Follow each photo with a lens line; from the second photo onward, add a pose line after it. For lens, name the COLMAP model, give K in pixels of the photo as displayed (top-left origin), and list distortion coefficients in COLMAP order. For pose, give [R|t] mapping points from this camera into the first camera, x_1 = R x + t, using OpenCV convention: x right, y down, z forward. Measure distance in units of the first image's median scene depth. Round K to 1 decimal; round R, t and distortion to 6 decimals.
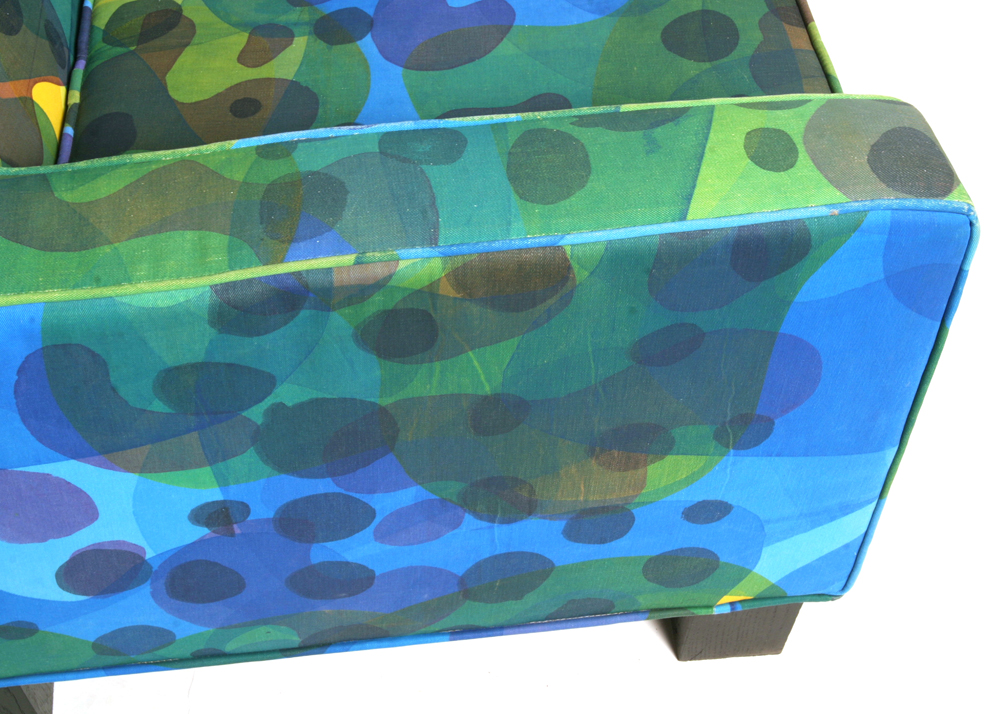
lens RADIAL K [[1403.1, 0, 497.3], [0, 1403.1, 341.3], [0, 0, 1]] dist [-0.037244, 0.000000]
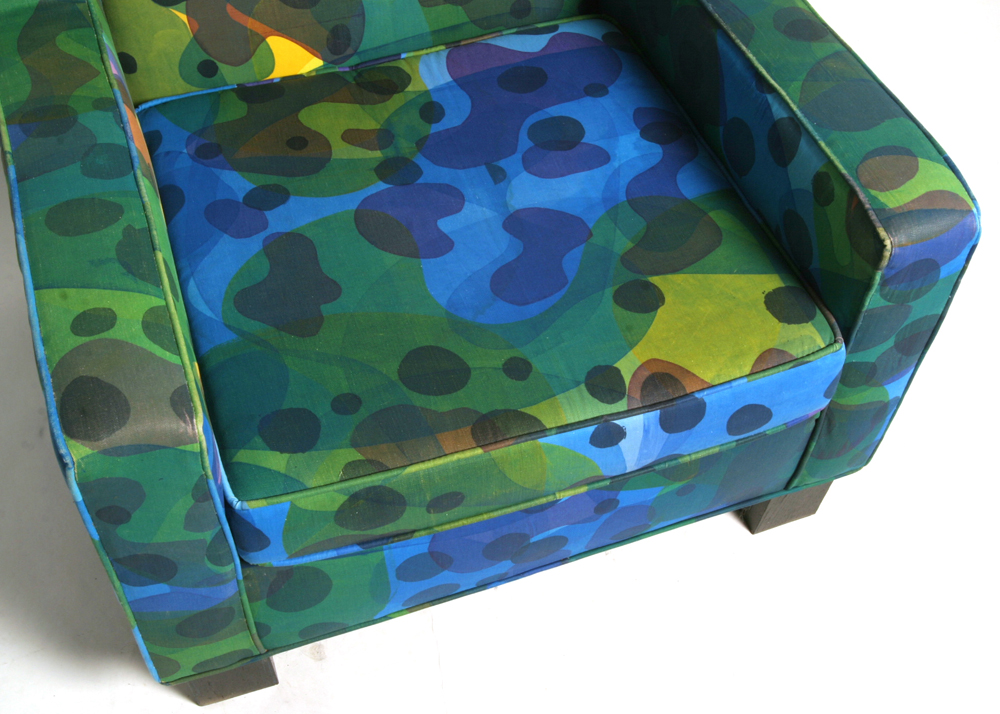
lens RADIAL K [[1215.4, 0, 496.5], [0, 1215.4, 392.2], [0, 0, 1]] dist [-0.042096, 0.000000]
pose [[0.225693, 0.771525, -0.594821, 0.925068], [-0.760085, 0.521376, 0.387862, -0.764850], [0.609371, 0.364577, 0.704096, 0.367624]]
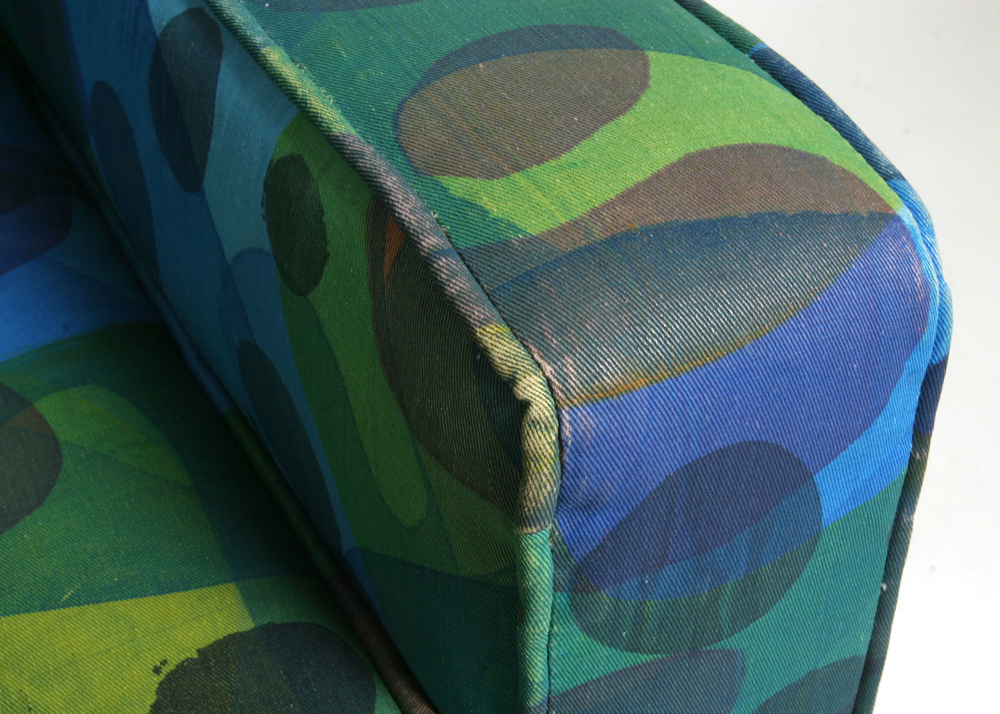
lens RADIAL K [[1533.9, 0, 504.9], [0, 1533.9, 354.4], [0, 0, 1]] dist [-0.232211, 0.000000]
pose [[0.365945, 0.570784, -0.735044, 0.425164], [-0.707594, 0.683672, 0.178613, -0.730153], [0.604479, 0.454751, 0.654070, 1.158991]]
